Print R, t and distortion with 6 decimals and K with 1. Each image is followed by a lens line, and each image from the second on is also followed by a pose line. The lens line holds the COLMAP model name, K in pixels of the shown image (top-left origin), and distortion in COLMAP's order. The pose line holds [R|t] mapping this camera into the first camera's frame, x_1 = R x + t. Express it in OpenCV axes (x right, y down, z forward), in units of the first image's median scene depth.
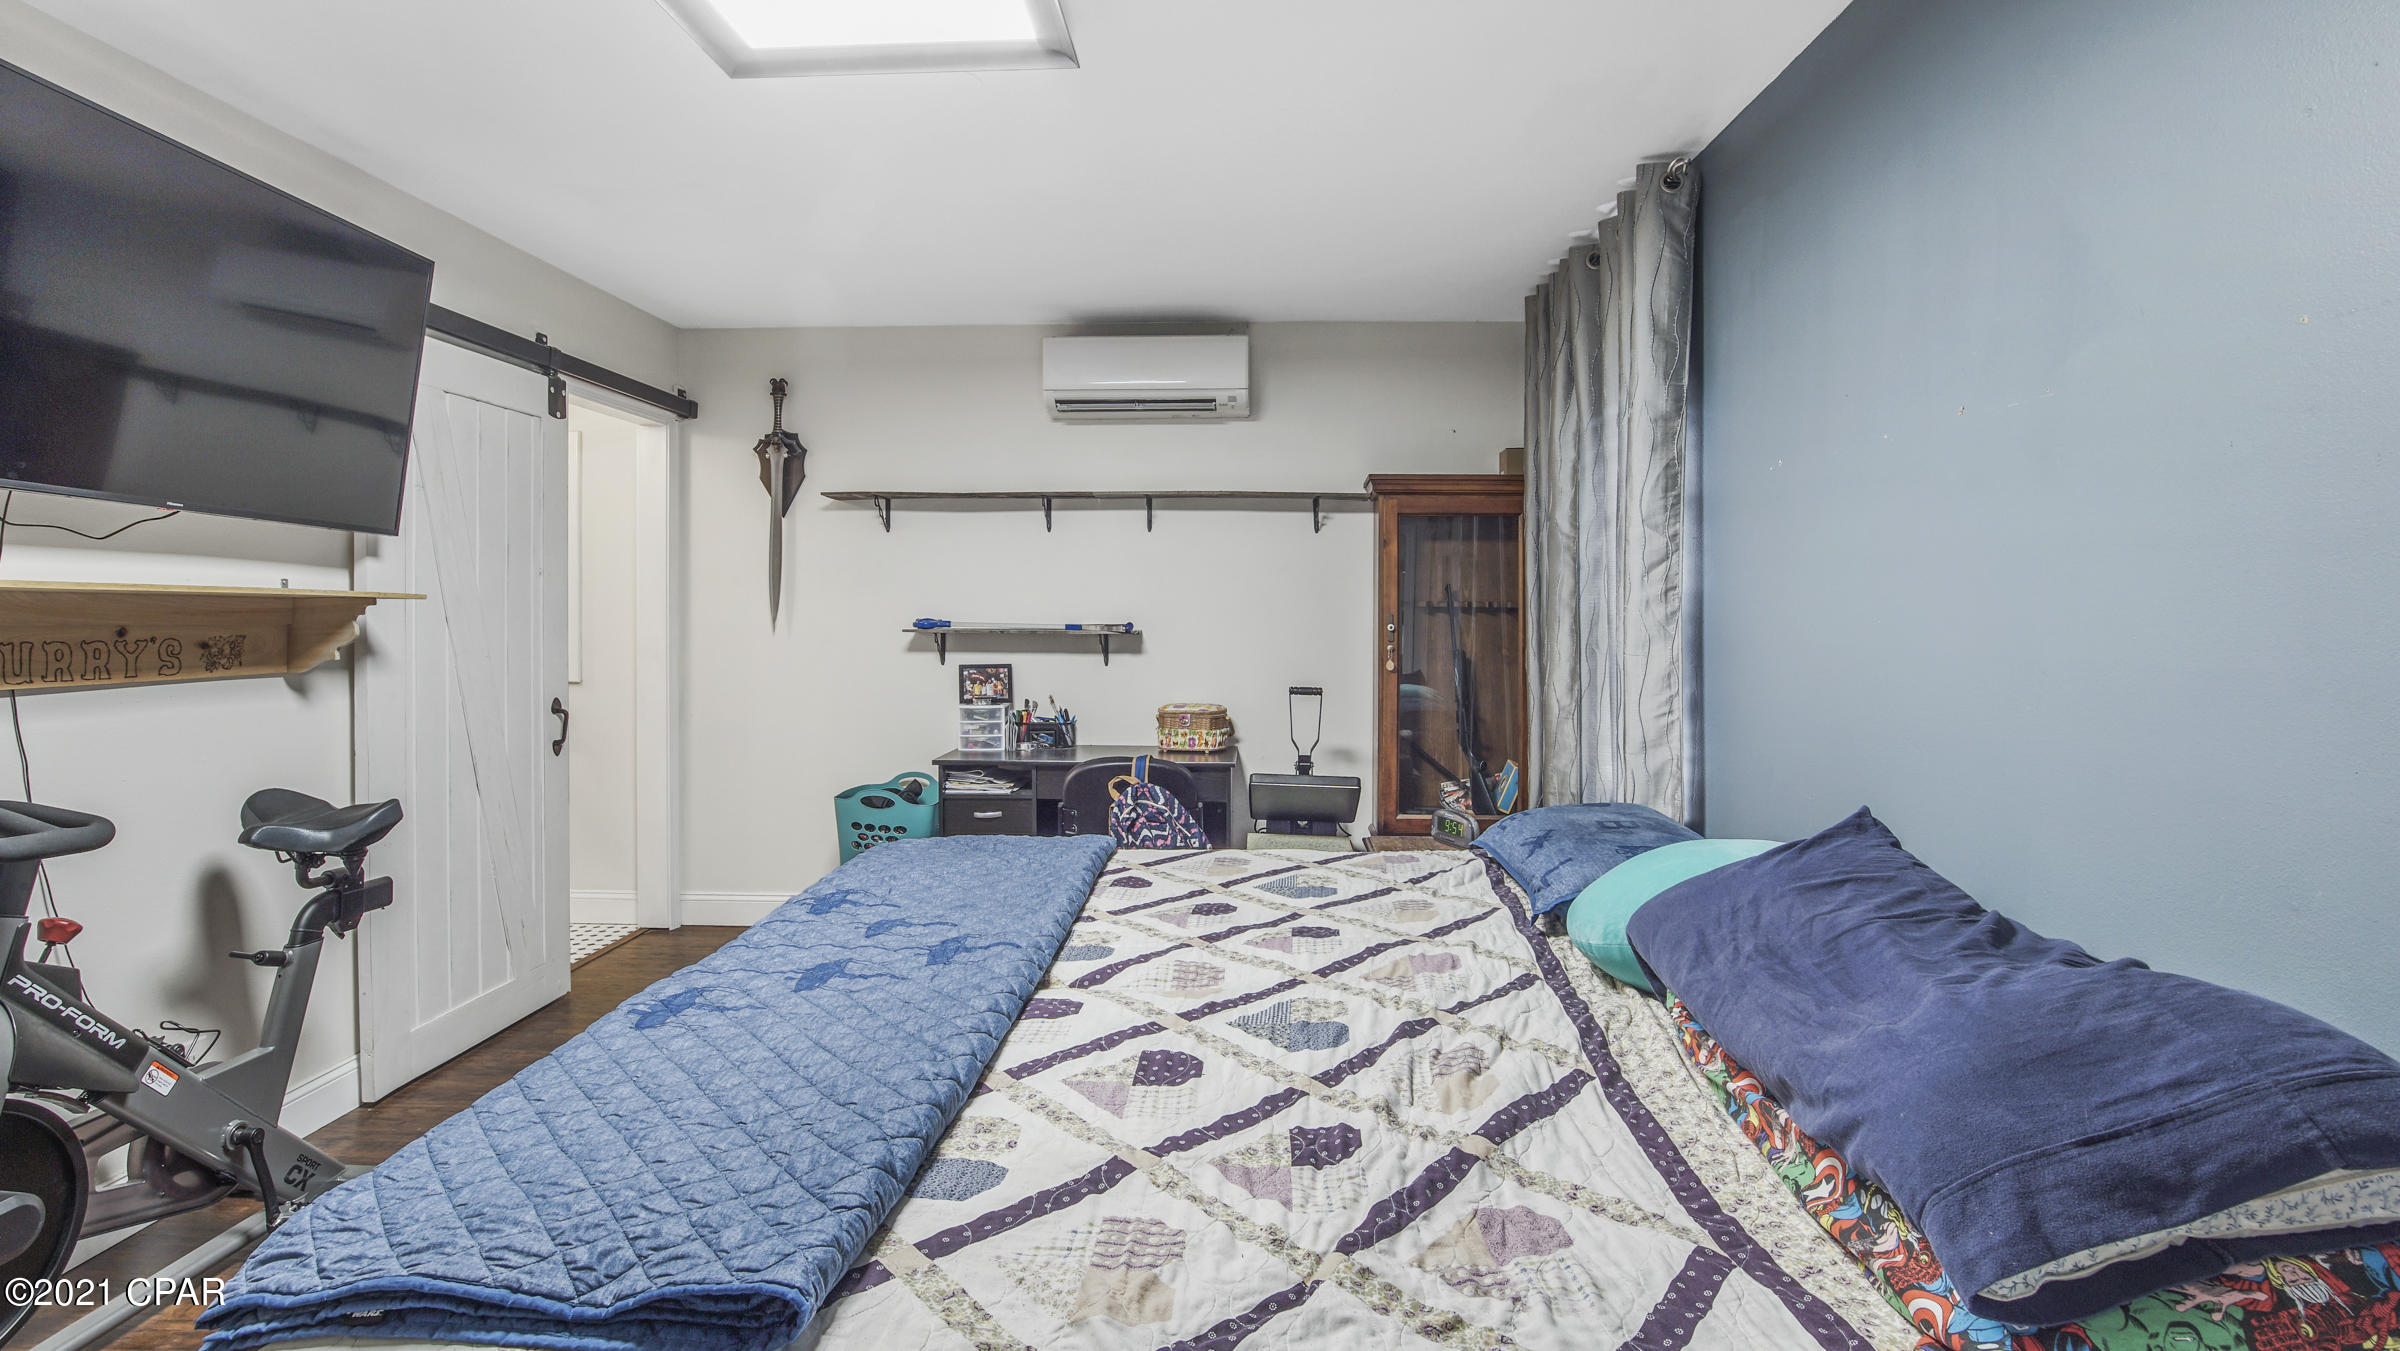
lens RADIAL K [[1094.6, 0, 1208.5], [0, 1094.6, 624.0], [0, 0, 1]] dist [-0.049089, 0.015961]
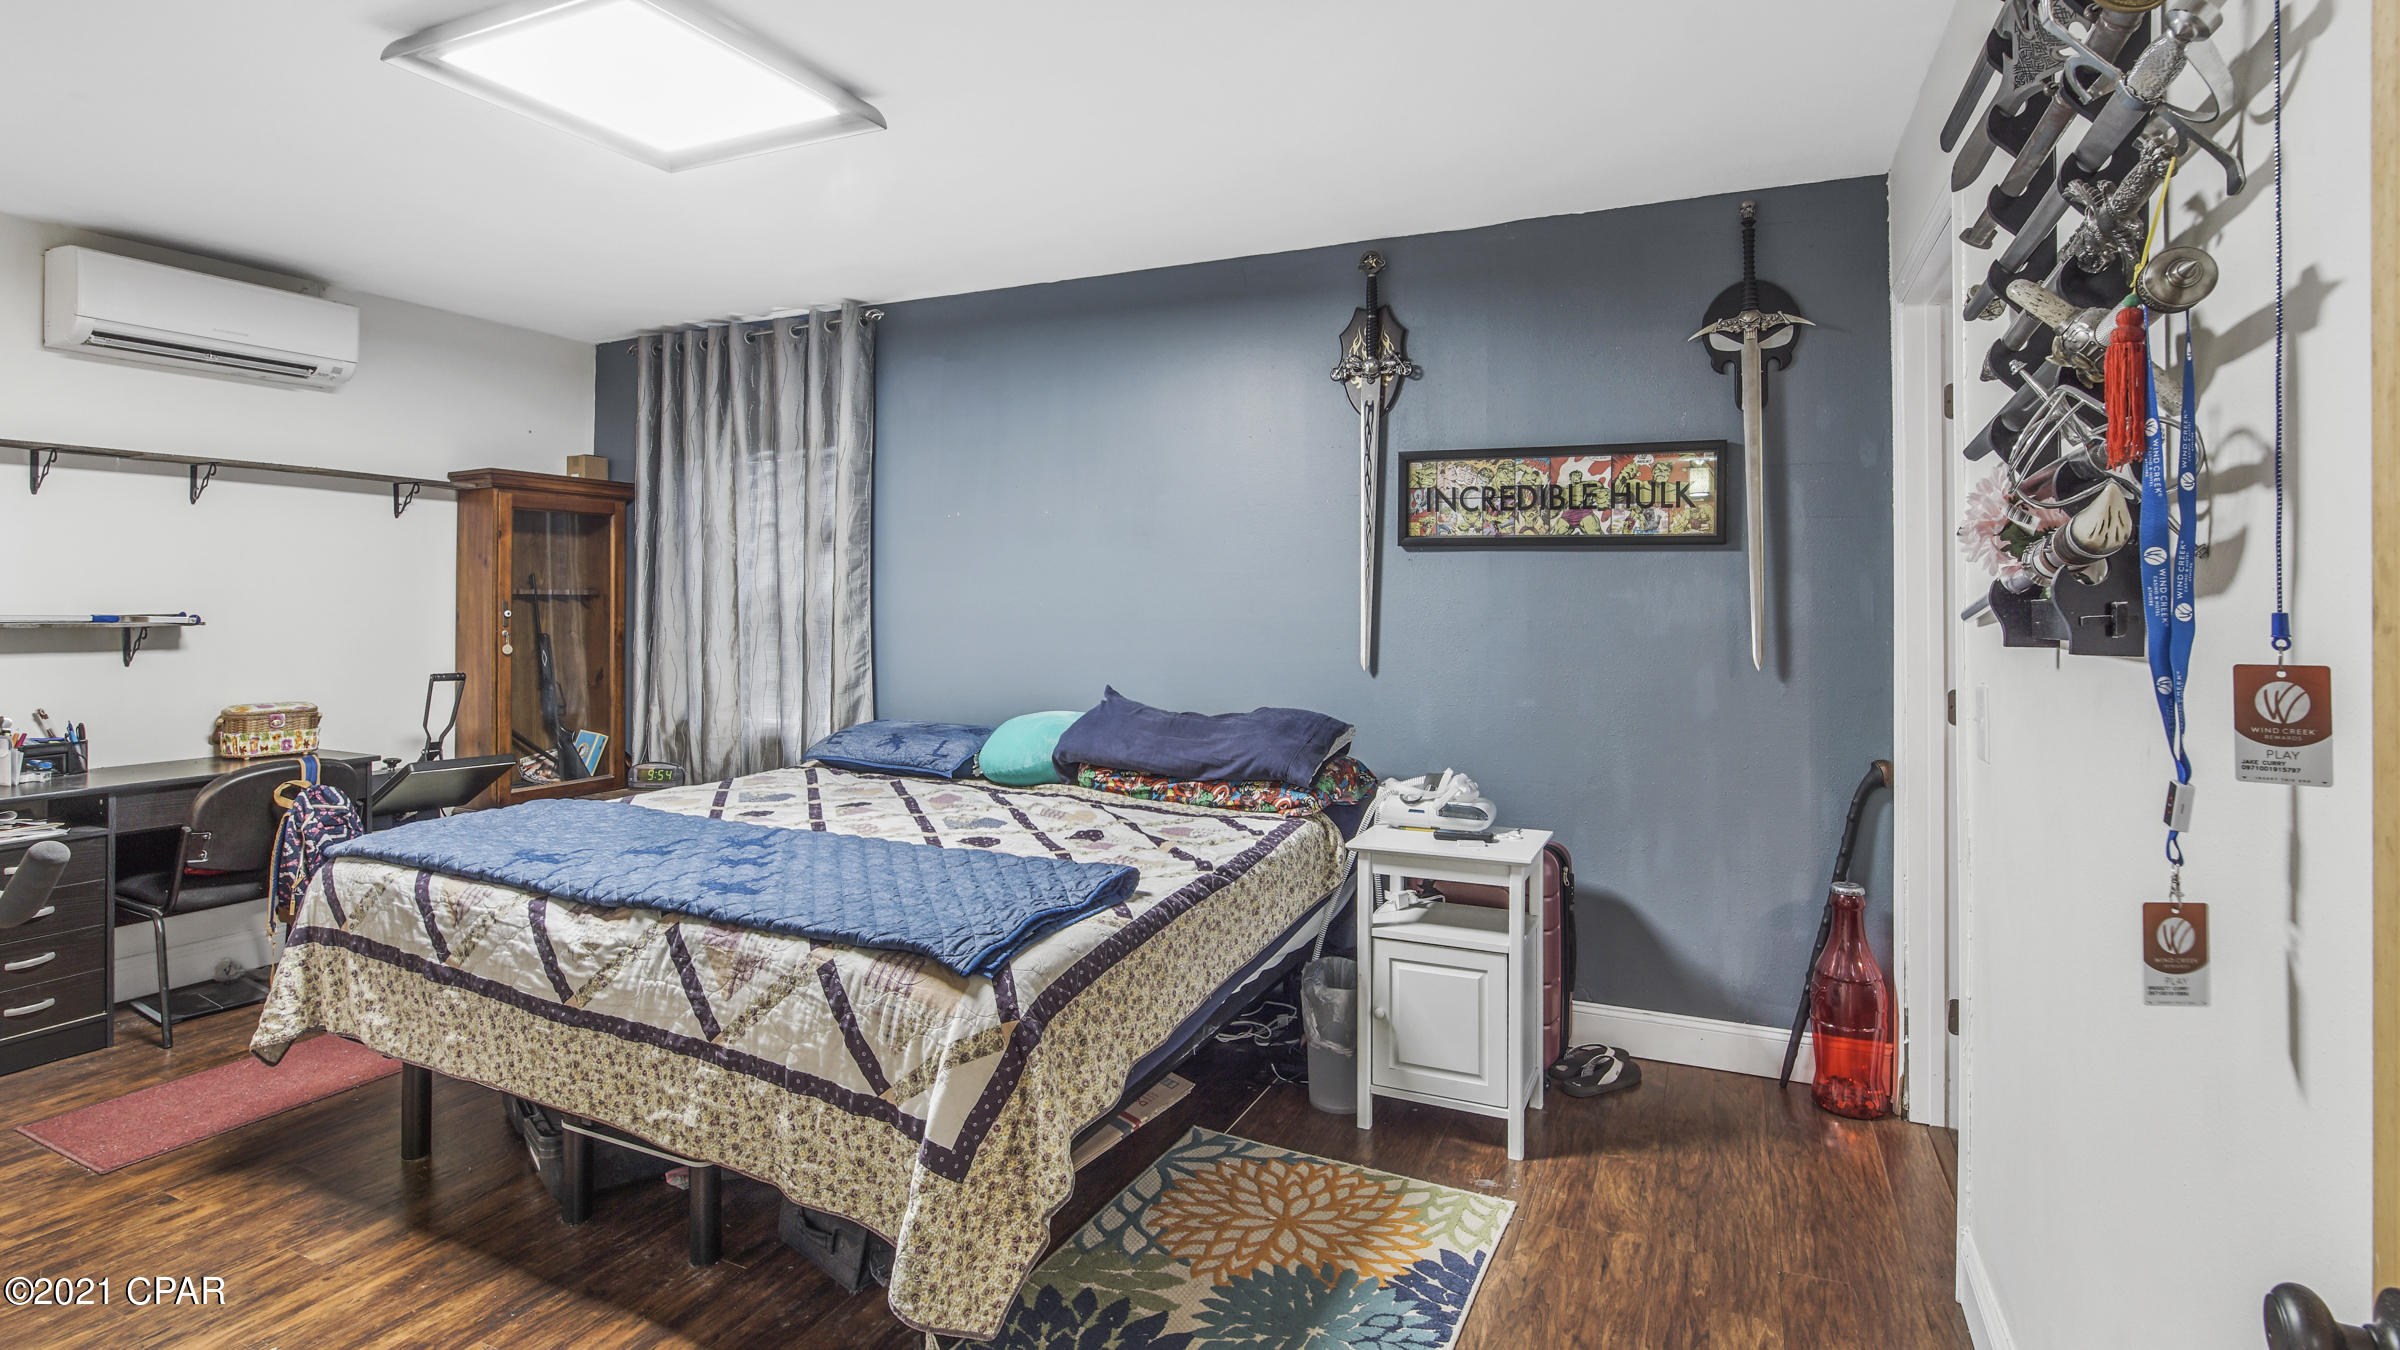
lens RADIAL K [[1080.3, 0, 1205.9], [0, 1080.3, 614.1], [0, 0, 1]] dist [-0.018113, 0.000223]
pose [[0.406072, -0.010743, 0.913778, -0.504016], [0.007238, 0.999937, 0.008539, -0.001068], [-0.913812, 0.003146, 0.406124, -0.043742]]
